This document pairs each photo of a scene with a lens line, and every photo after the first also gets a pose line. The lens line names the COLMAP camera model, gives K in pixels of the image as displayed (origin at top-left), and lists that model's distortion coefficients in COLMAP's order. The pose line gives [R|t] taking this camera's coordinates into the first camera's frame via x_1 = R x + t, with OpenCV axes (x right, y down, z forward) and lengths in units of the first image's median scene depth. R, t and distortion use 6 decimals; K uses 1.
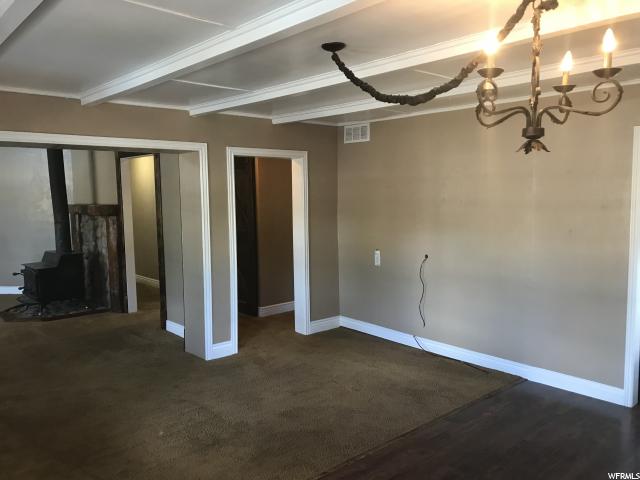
lens RADIAL K [[524.5, 0, 319.5], [0, 524.5, 239.6], [0, 0, 1]] dist [0.051111, -0.059518]
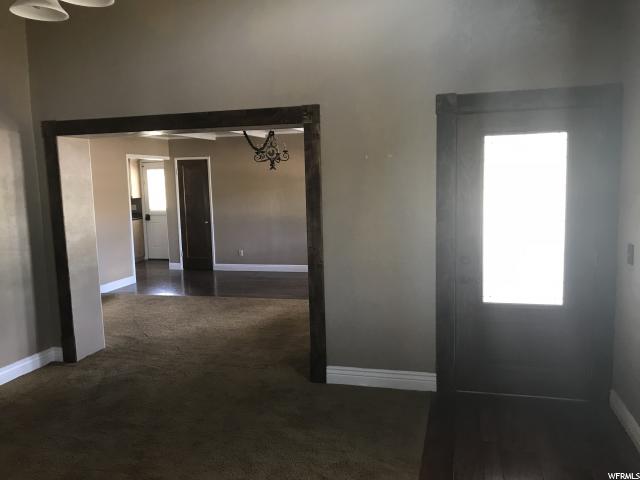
lens RADIAL K [[524.5, 0, 325.4], [0, 524.5, 238.9], [0, 0, 1]] dist [0.051111, -0.059518]
pose [[-0.553993, -0.076604, 0.828989, -1.265693], [0.109232, 0.980461, 0.163598, -0.100491], [-0.825324, 0.181184, -0.534801, 1.147685]]
